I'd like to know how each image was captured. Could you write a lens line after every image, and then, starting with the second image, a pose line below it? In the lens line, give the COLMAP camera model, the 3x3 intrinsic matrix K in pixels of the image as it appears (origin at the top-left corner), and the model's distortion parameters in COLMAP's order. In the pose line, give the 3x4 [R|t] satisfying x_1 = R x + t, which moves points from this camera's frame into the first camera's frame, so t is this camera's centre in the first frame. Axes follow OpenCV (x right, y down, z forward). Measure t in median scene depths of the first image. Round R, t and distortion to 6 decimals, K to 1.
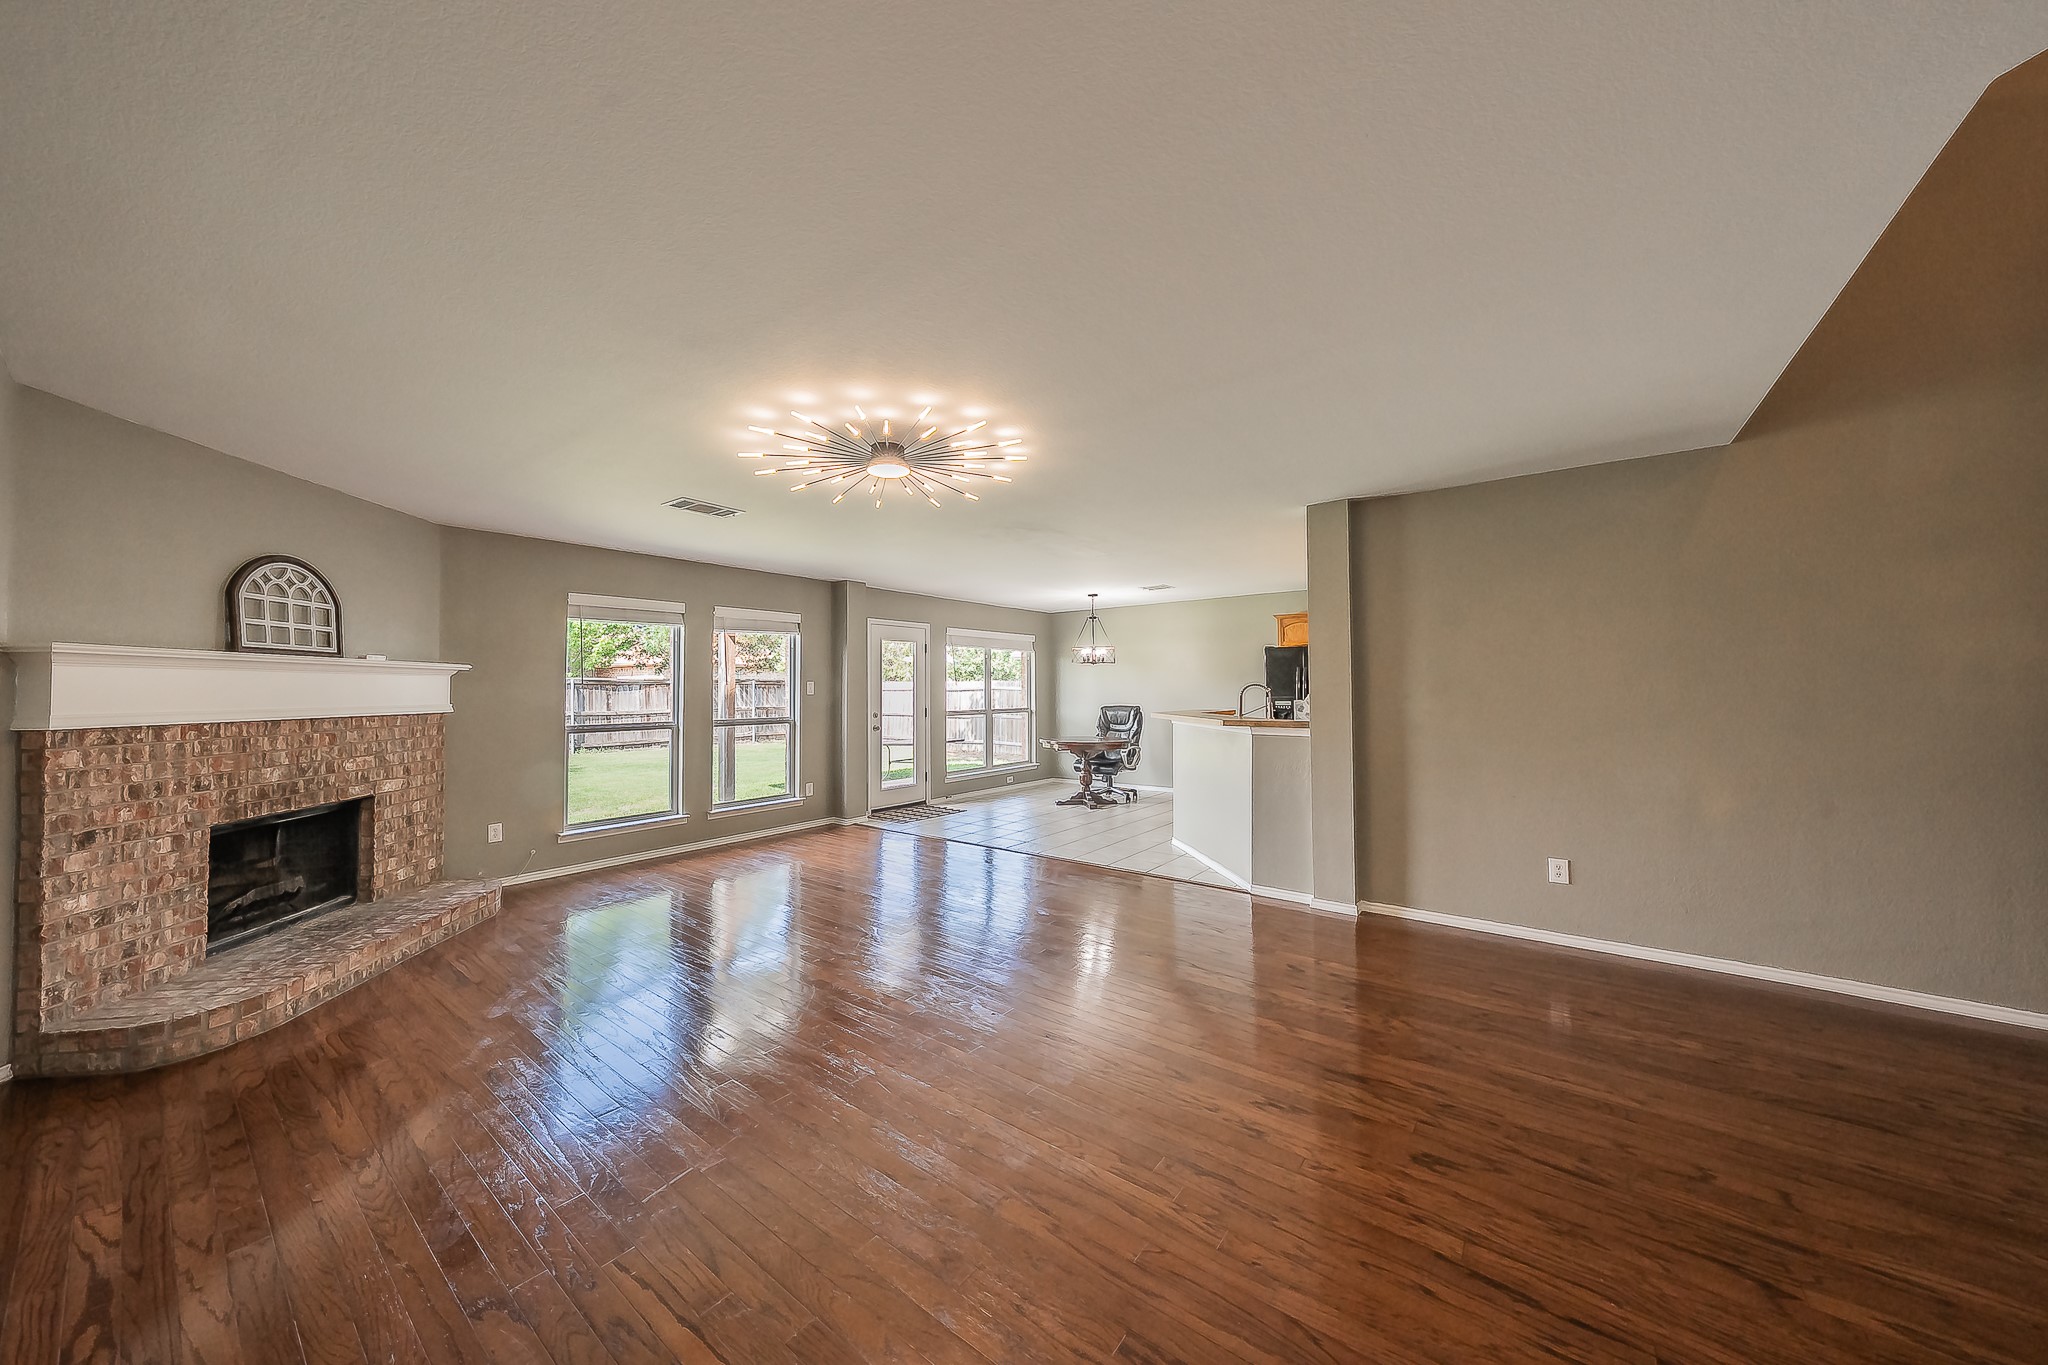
lens RADIAL K [[675.6, 0, 1066.5], [0, 675.6, 676.6], [0, 0, 1]] dist [0.000498, -0.000012]
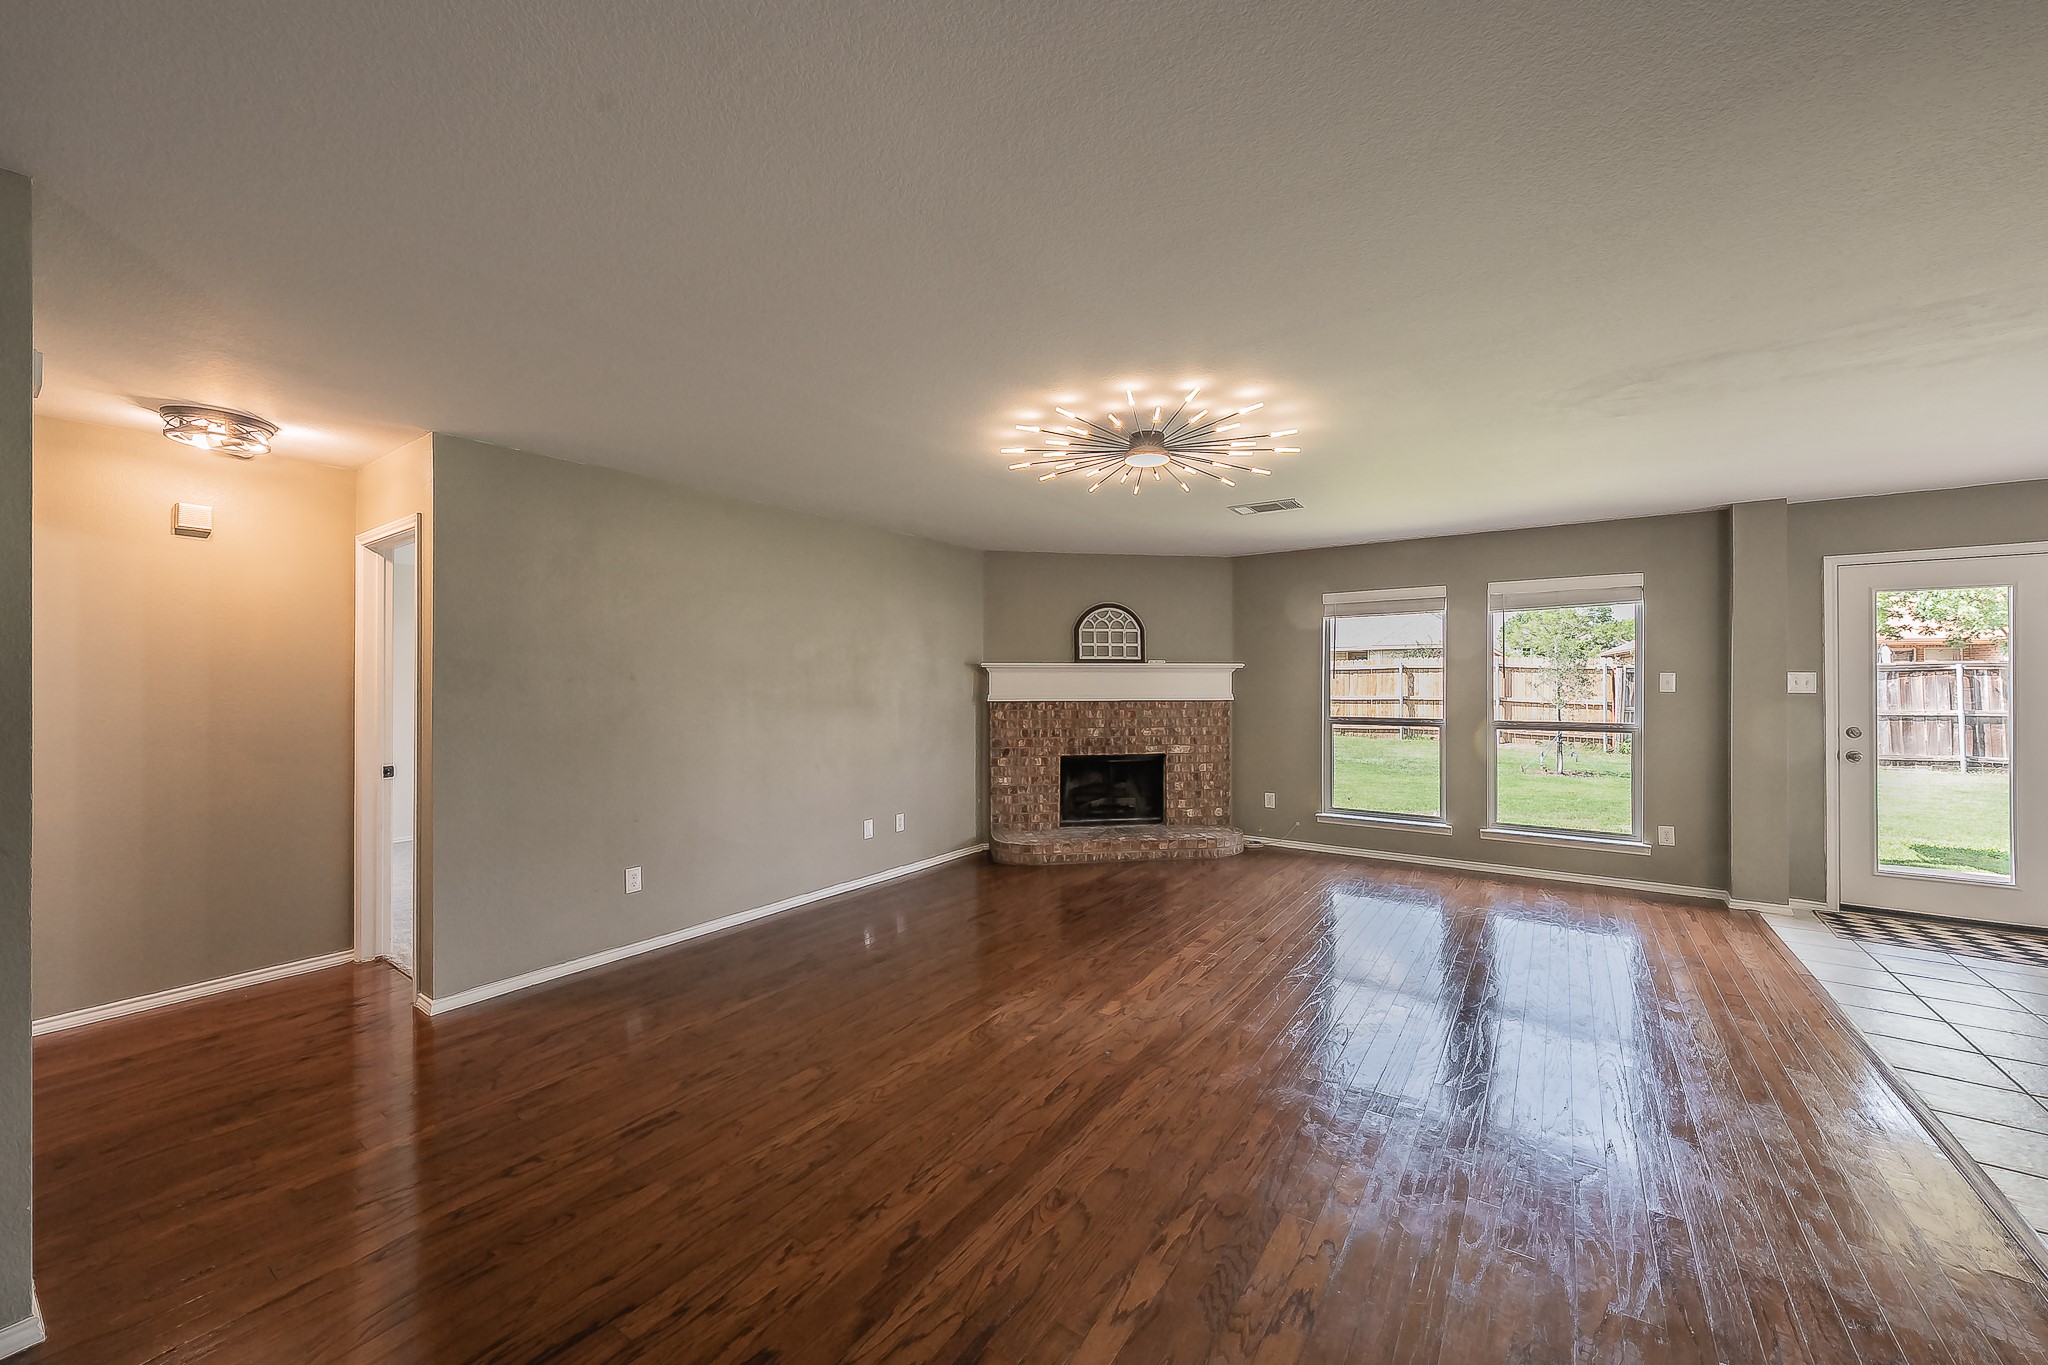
lens RADIAL K [[772.3, 0, 1002.7], [0, 772.3, 681.6], [0, 0, 1]] dist [-0.001123, 0.000036]
pose [[0.006465, 0.006227, -0.999960, 0.762161], [0.019556, 0.999789, 0.006352, -0.001962], [0.999788, -0.019597, 0.006341, 0.719951]]
